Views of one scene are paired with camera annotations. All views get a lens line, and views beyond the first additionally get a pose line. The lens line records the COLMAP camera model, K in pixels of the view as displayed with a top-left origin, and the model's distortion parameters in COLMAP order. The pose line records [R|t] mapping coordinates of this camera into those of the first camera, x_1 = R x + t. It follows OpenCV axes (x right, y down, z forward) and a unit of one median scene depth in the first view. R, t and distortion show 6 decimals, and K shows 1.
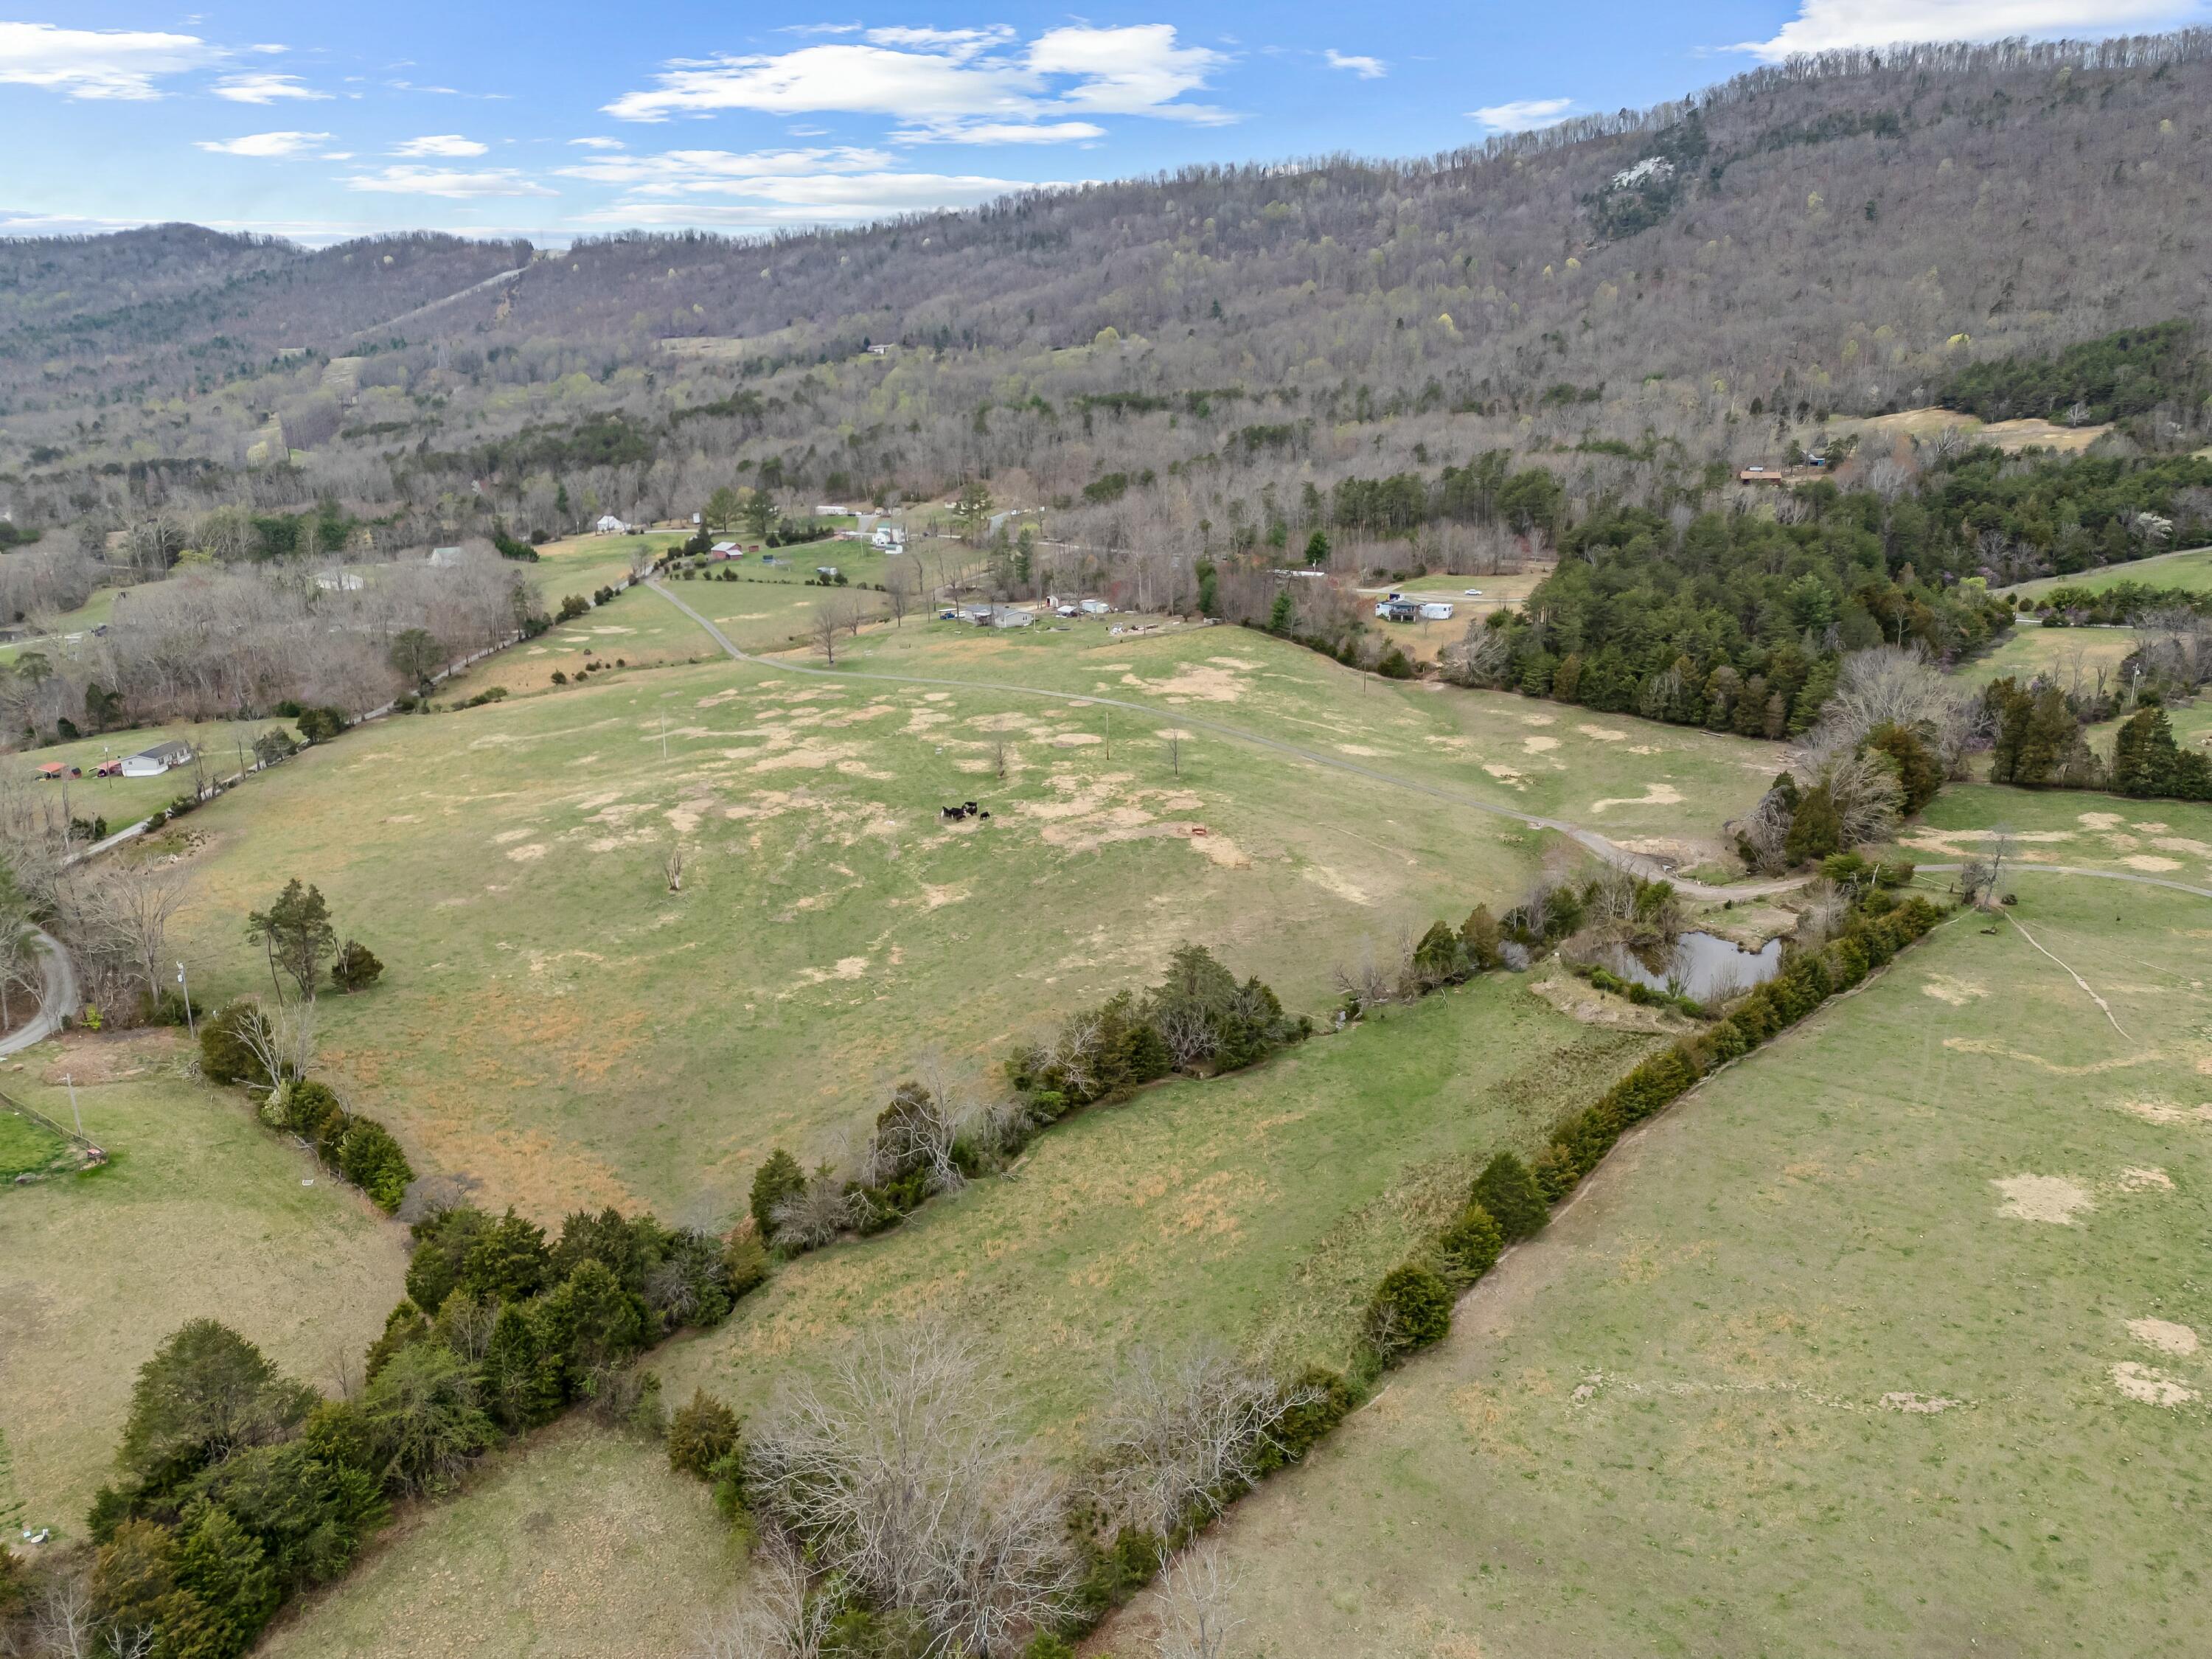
lens RADIAL K [[1544.6, 0, 1102.0], [0, 1544.6, 827.4], [0, 0, 1]] dist [0.082666, -0.076003]
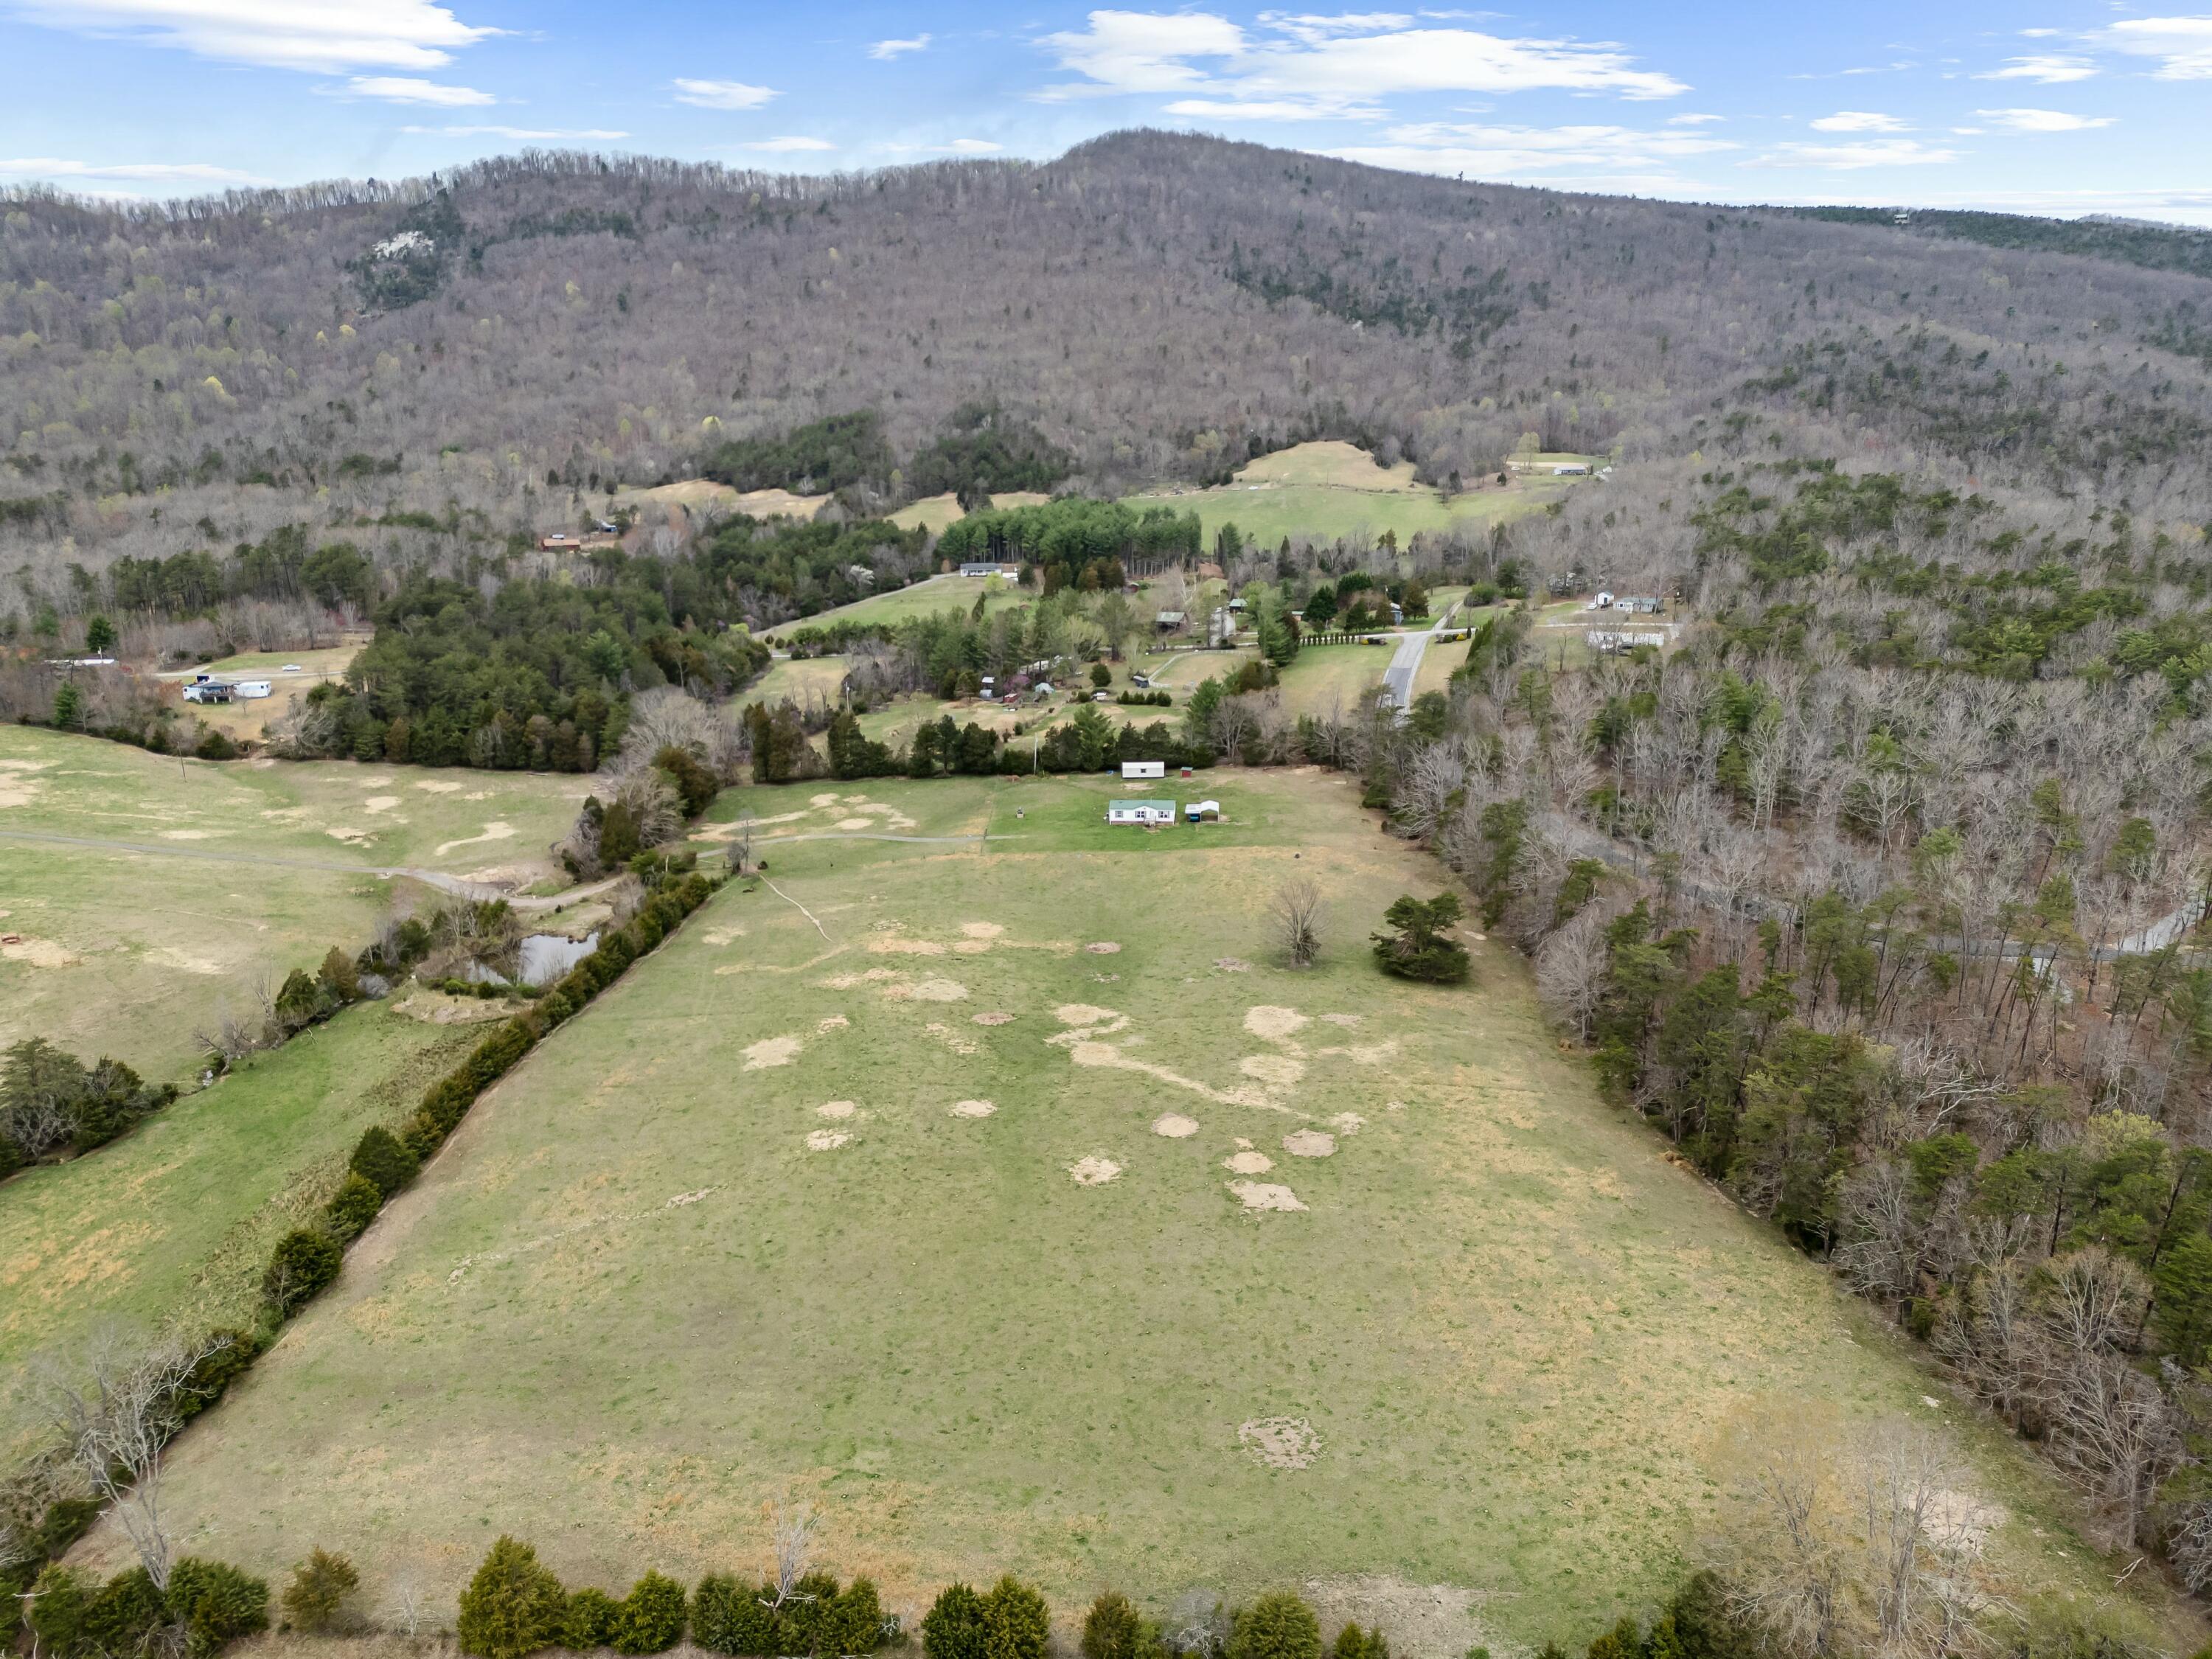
lens RADIAL K [[1544.6, 0, 1102.0], [0, 1544.6, 827.4], [0, 0, 1]] dist [0.082666, -0.076003]
pose [[0.765134, -0.153061, 0.625413, -0.008591], [0.175122, 0.984187, 0.026620, 0.010914], [-0.619598, 0.089156, 0.779839, -0.078593]]
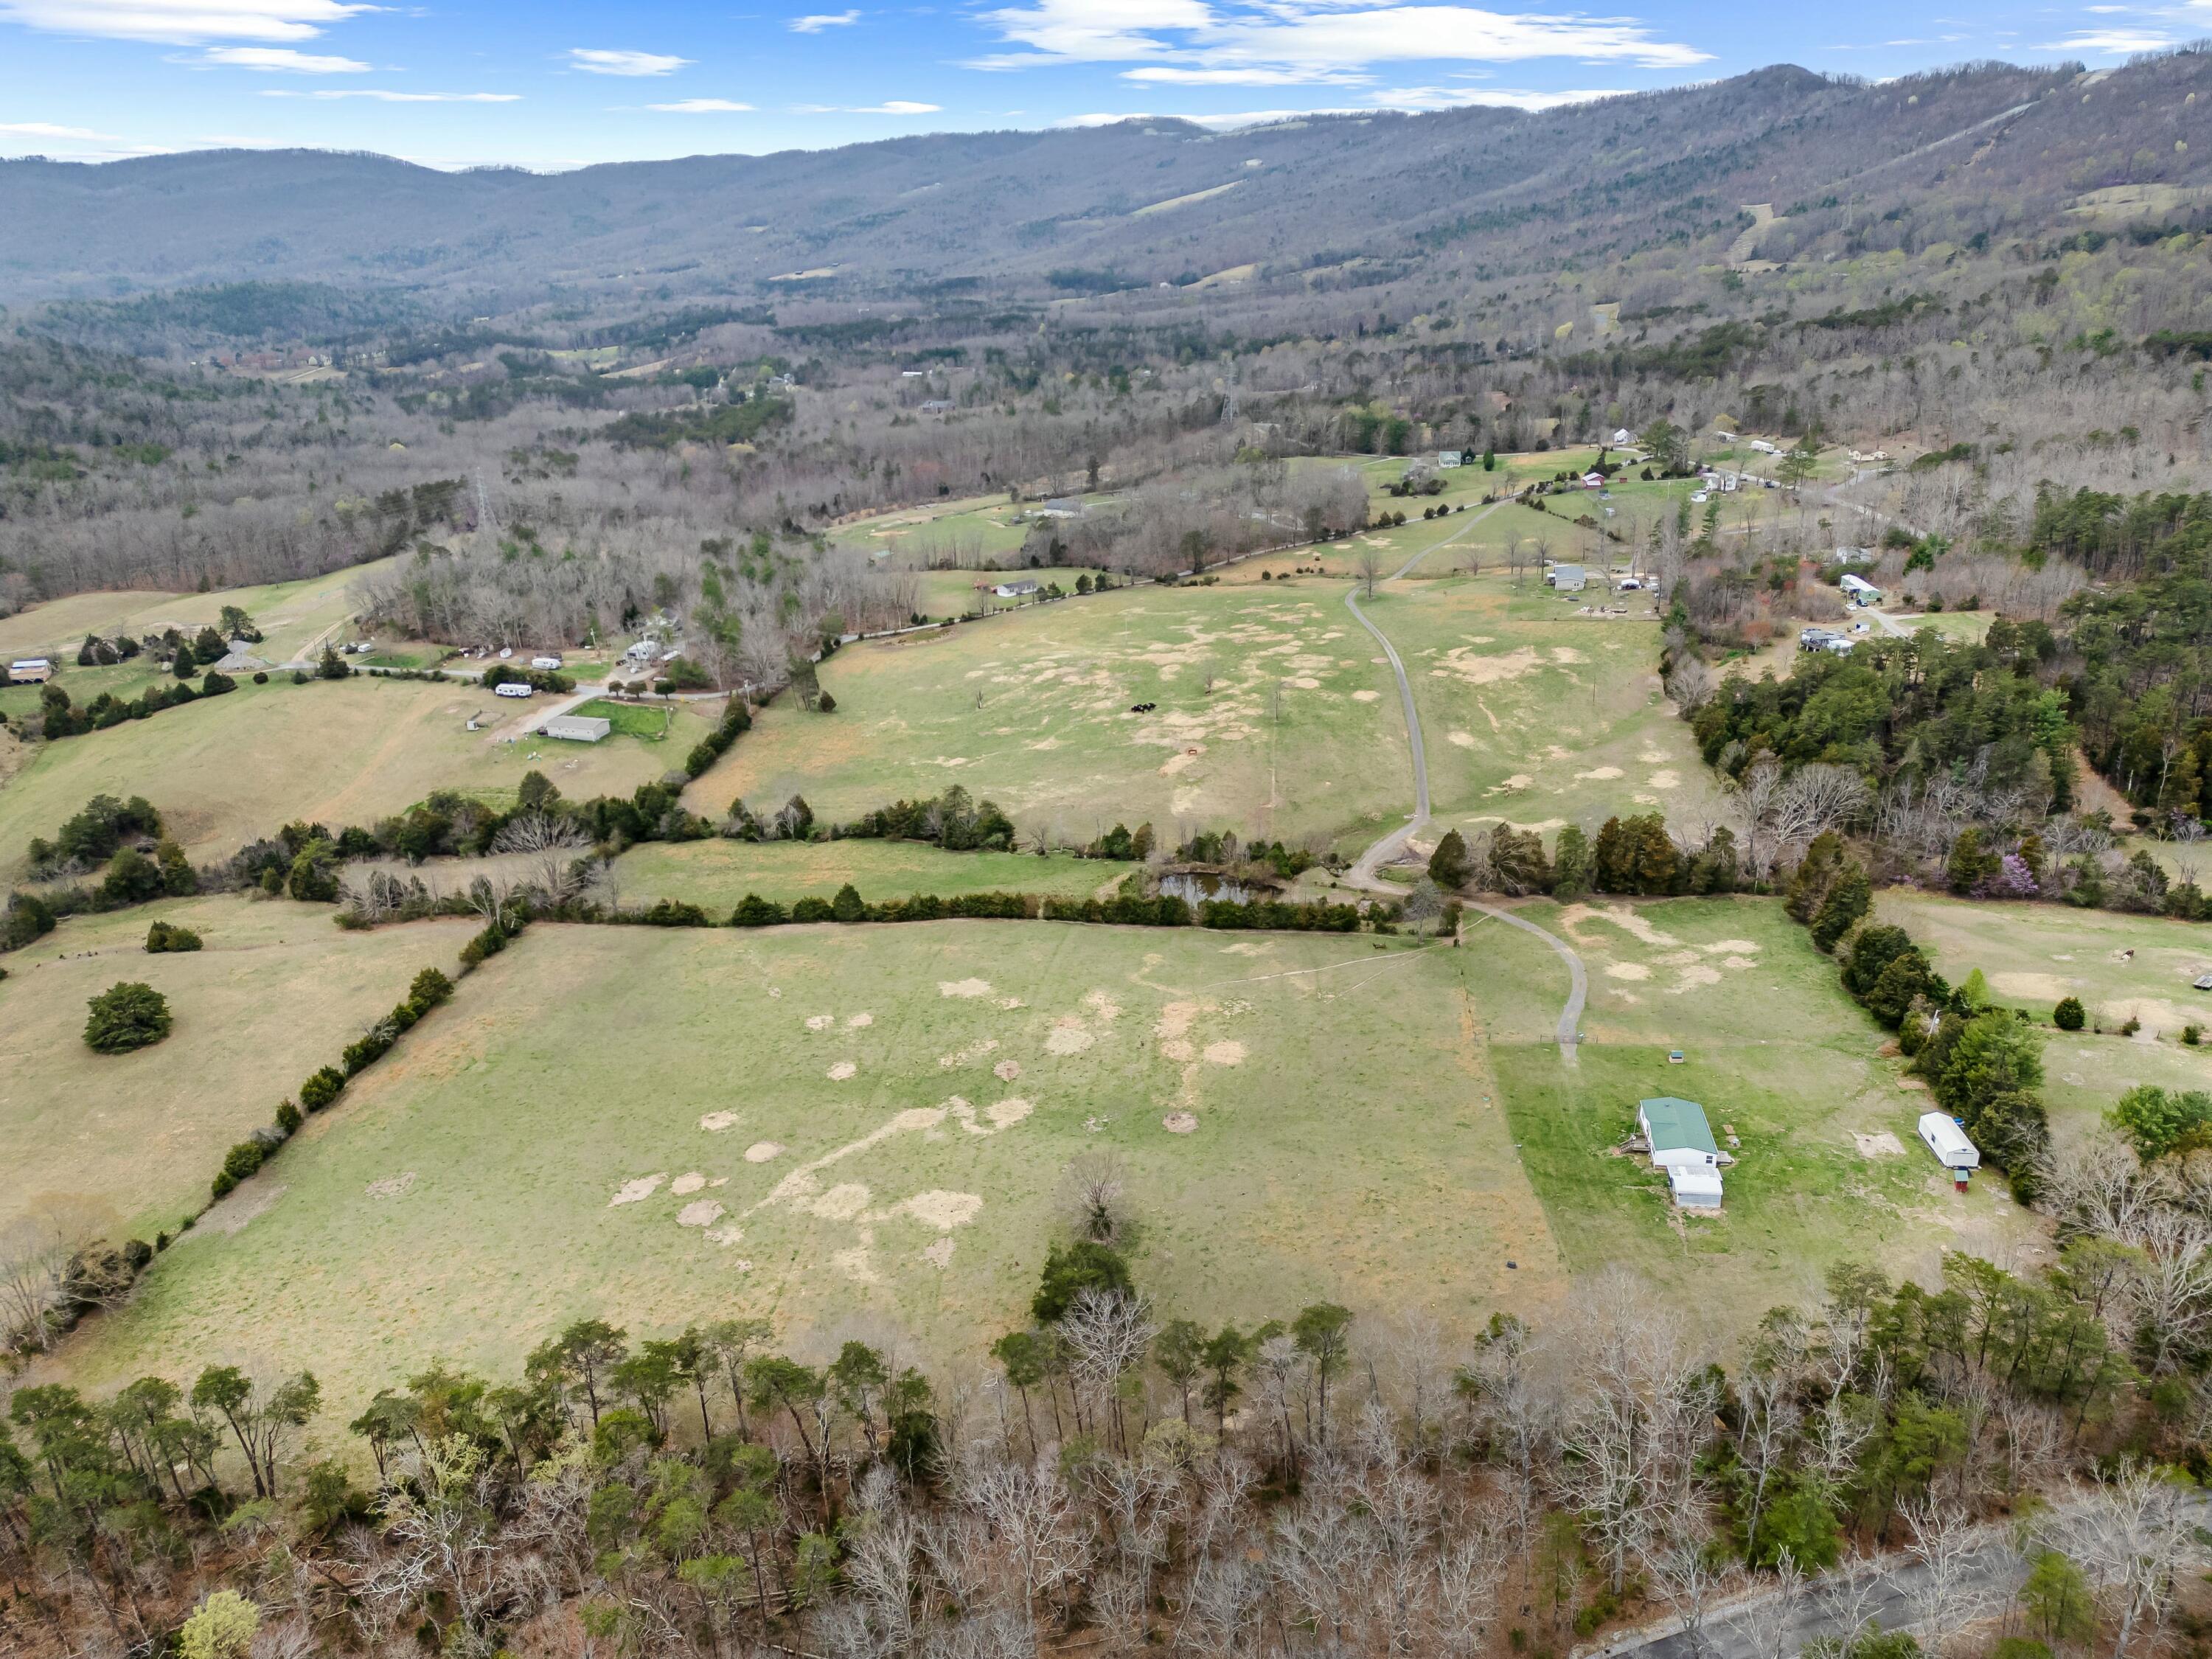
lens RADIAL K [[1542.7, 0, 1102.6], [0, 1542.7, 824.7], [0, 0, 1]] dist [0.087601, -0.078844]
pose [[0.580191, 0.289818, -0.761173, 0.513214], [-0.201681, 0.956567, 0.210487, -0.099601], [0.789115, 0.031391, 0.613442, -0.018317]]
